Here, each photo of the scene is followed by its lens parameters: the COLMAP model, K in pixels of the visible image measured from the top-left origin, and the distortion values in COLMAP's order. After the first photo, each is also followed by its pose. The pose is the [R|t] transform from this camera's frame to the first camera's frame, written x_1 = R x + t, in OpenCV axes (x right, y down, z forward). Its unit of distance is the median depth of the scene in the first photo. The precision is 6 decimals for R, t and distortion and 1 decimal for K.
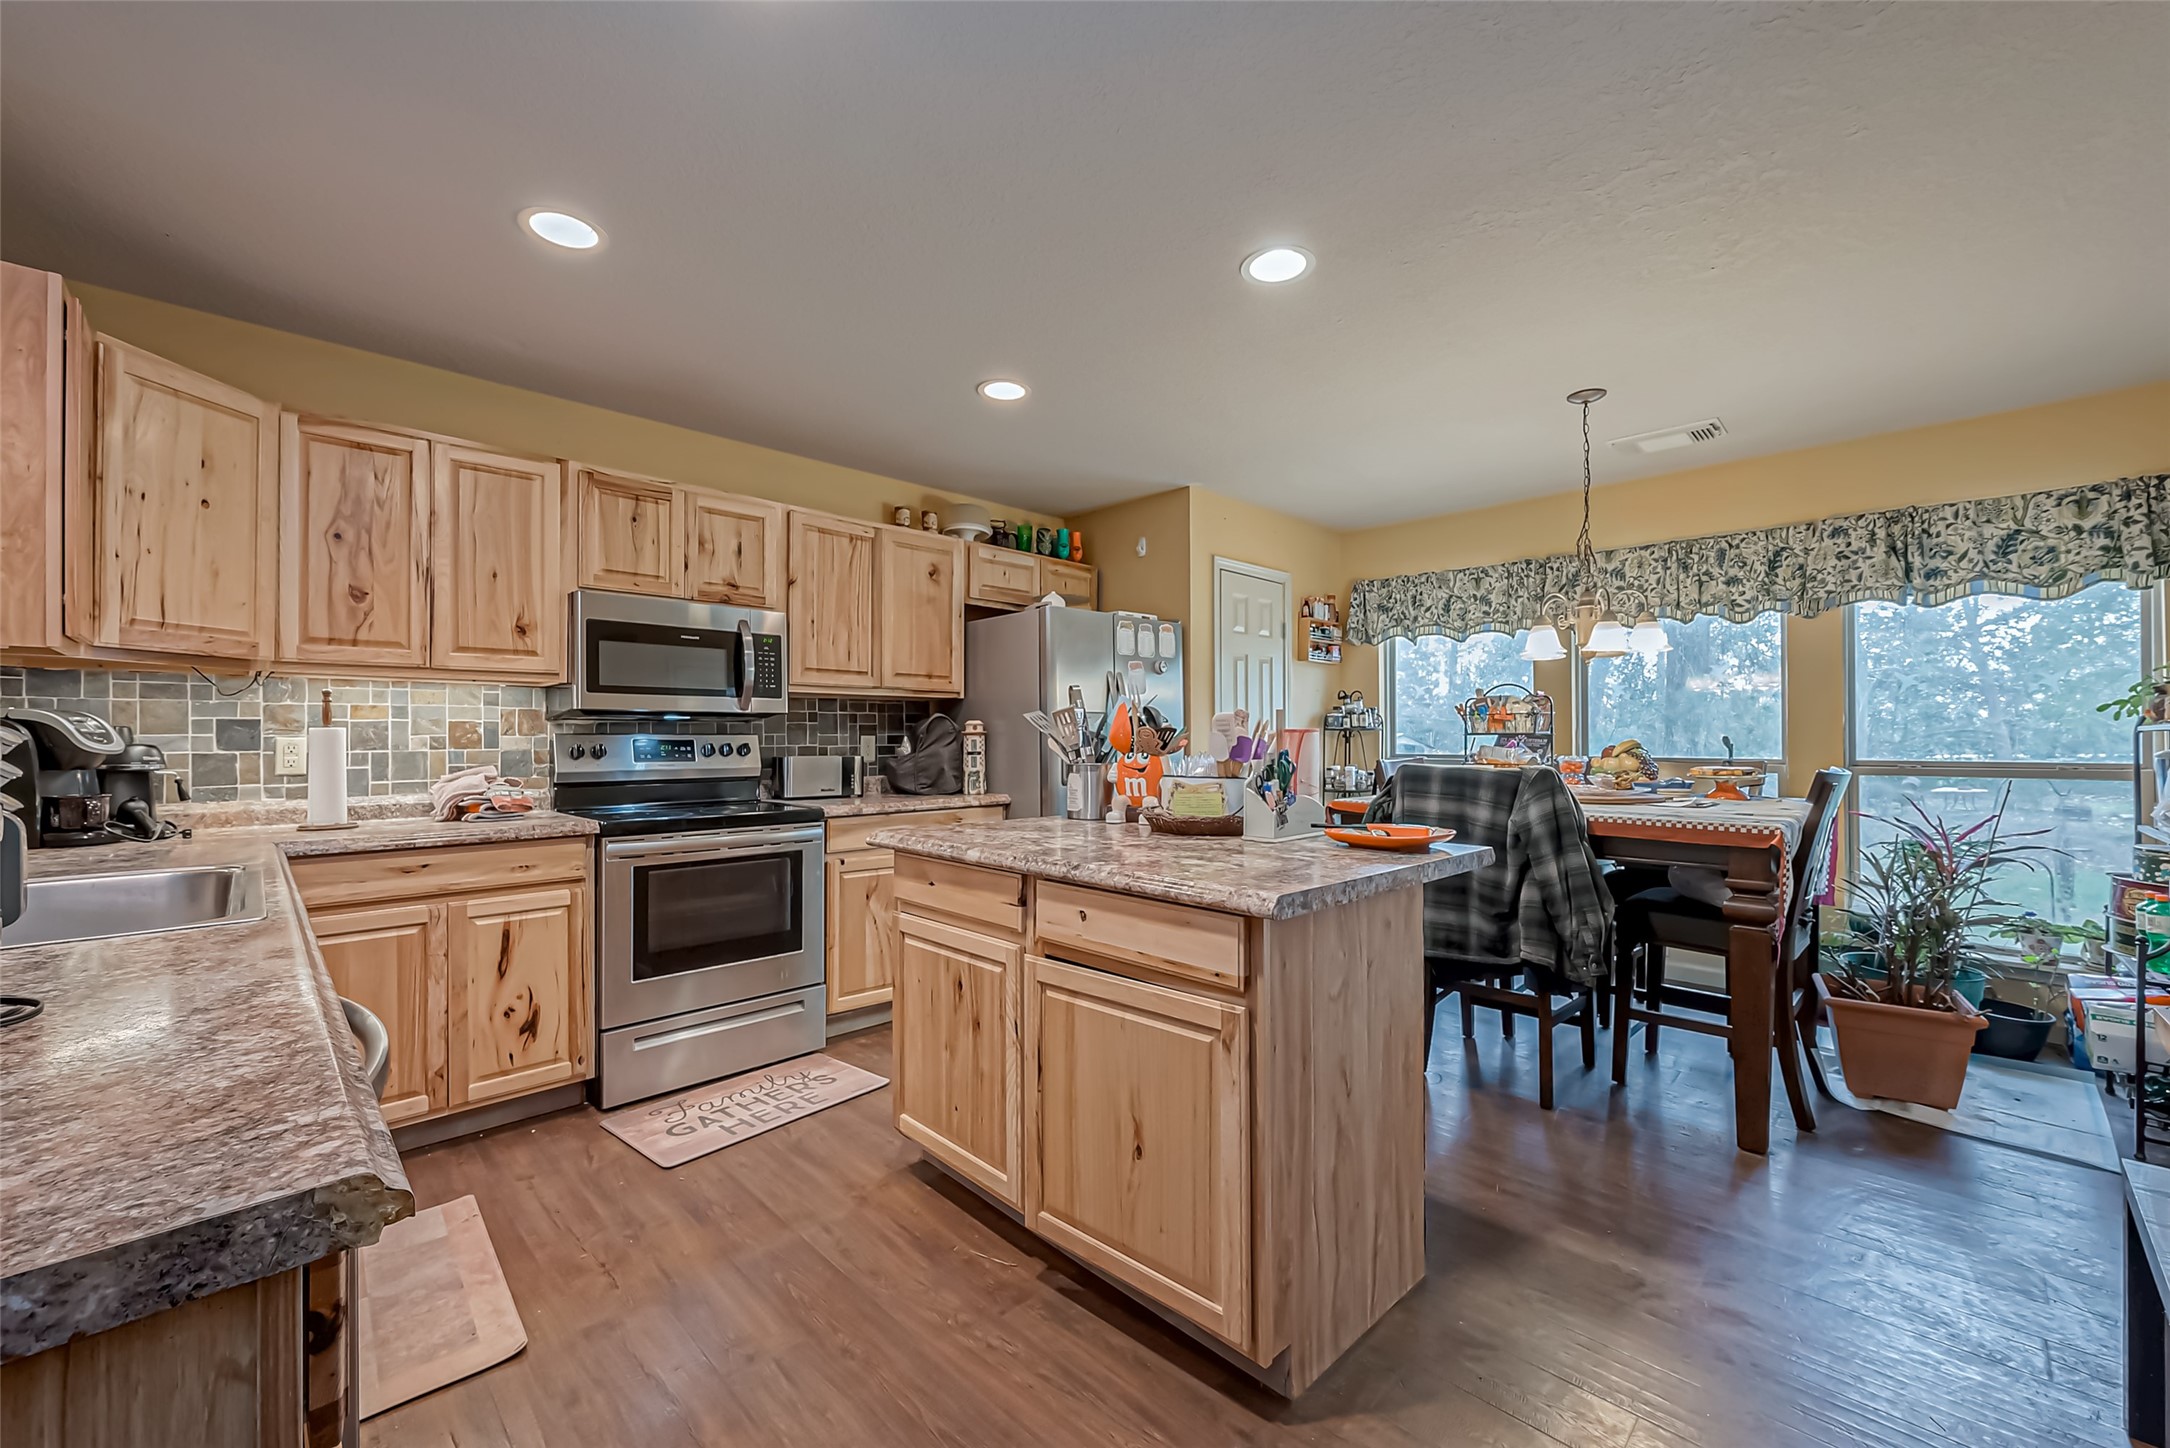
lens RADIAL K [[866.1, 0, 1088.6], [0, 866.1, 729.3], [0, 0, 1]] dist [0.000300, -0.000009]
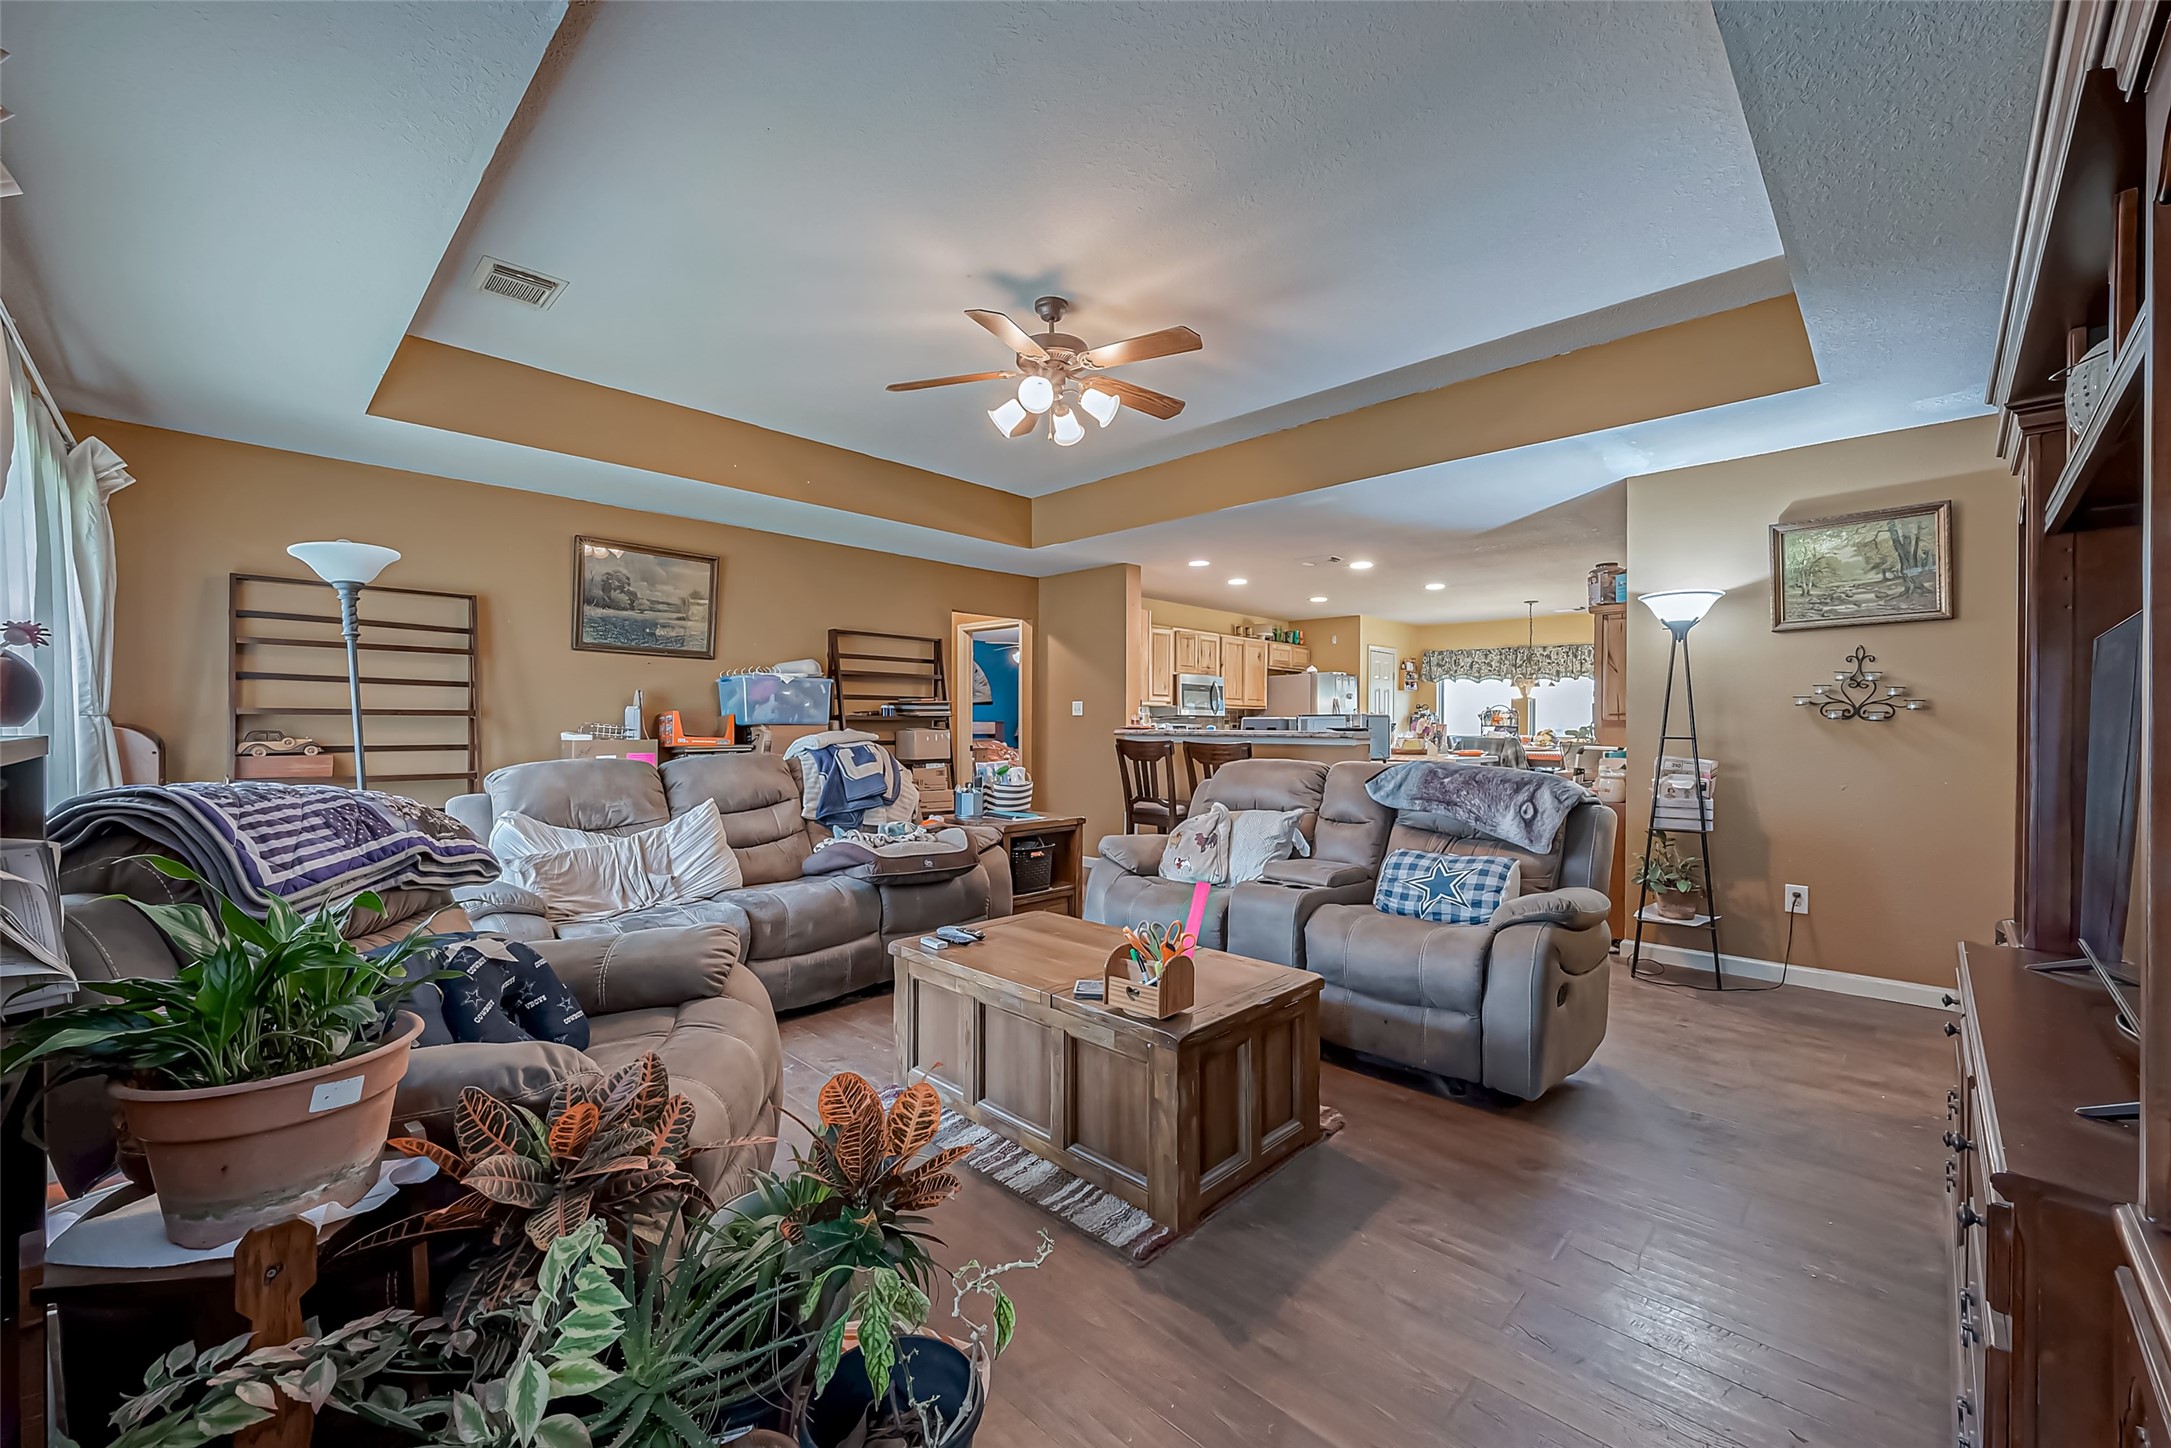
lens RADIAL K [[866.5, 0, 1082.2], [0, 866.5, 730.5], [0, 0, 1]] dist [0.000300, -0.000009]
pose [[0.999919, 0.006394, 0.011042, -0.663212], [-0.006530, 0.999903, 0.012318, -0.004013], [-0.010962, -0.012389, 0.999863, -1.315978]]
